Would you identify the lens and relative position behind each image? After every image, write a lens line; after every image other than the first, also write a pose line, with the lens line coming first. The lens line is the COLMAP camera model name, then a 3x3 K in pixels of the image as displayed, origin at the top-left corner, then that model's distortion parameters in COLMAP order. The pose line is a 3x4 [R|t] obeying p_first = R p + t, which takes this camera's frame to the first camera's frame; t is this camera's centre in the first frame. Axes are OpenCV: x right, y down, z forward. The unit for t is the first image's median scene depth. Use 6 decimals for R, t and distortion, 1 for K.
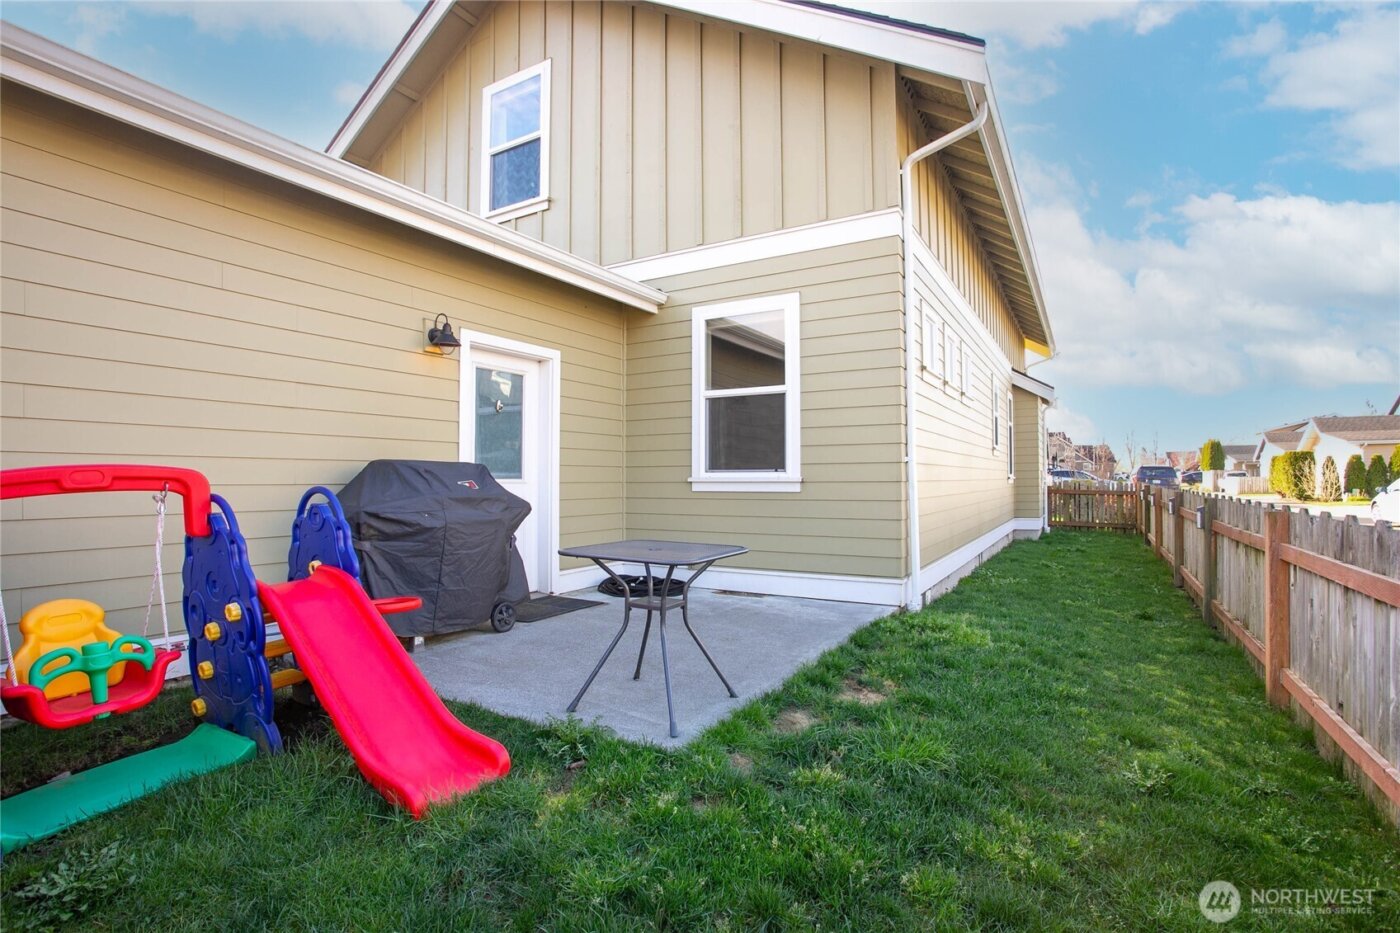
lens RADIAL K [[665.7, 0, 699.6], [0, 665.7, 459.0], [0, 0, 1]] dist [0.000558, 0.000869]
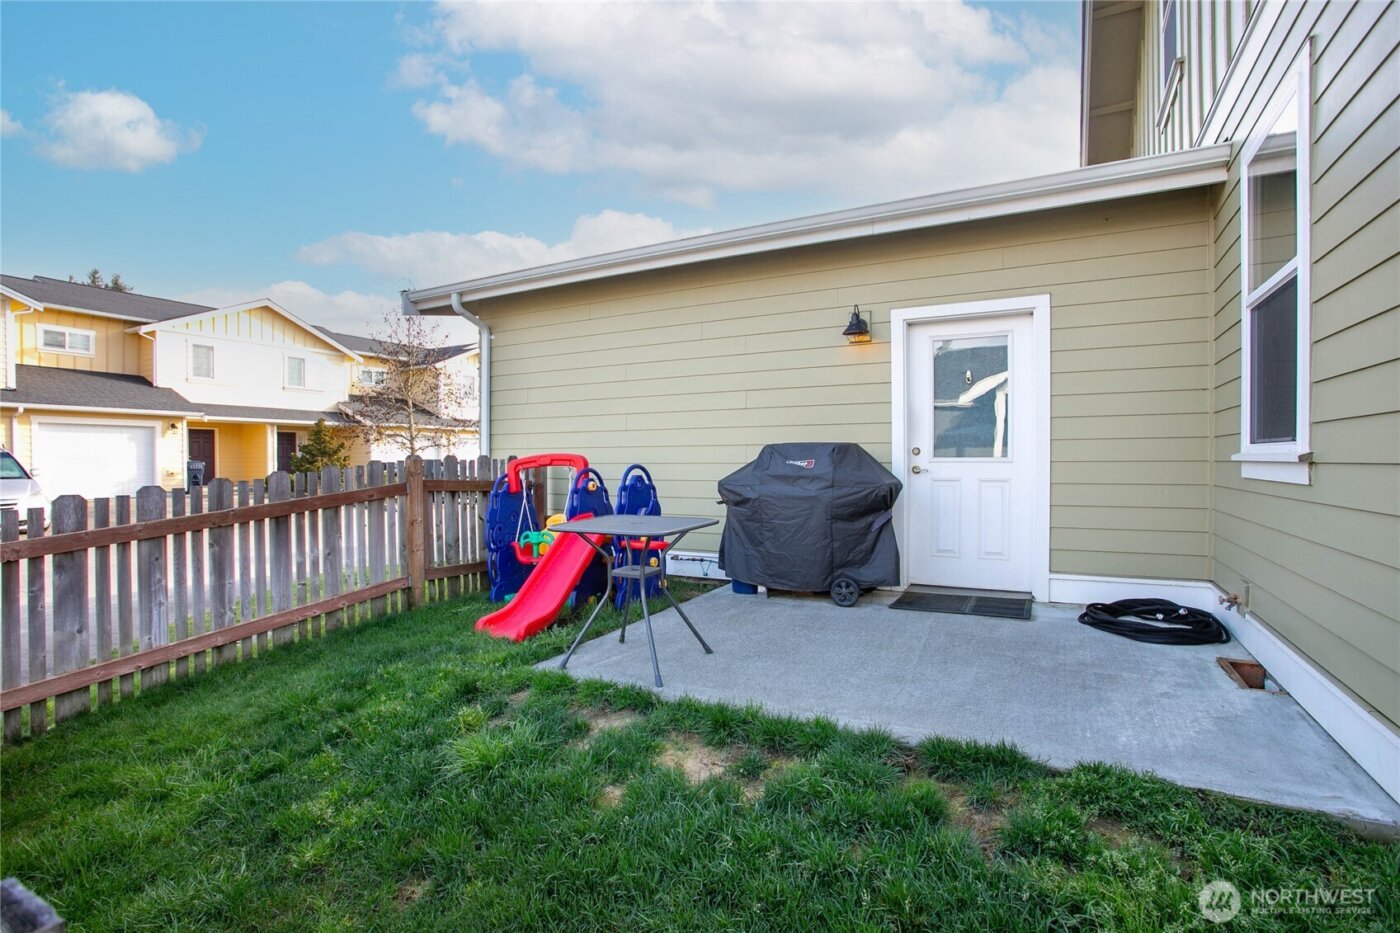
lens RADIAL K [[665.7, 0, 699.6], [0, 665.7, 459.0], [0, 0, 1]] dist [0.000558, 0.000869]
pose [[0.102875, 0.002647, -0.994691, 0.532440], [0.037882, 0.999261, 0.006577, 0.011501], [0.993973, -0.038358, 0.102699, 0.508162]]
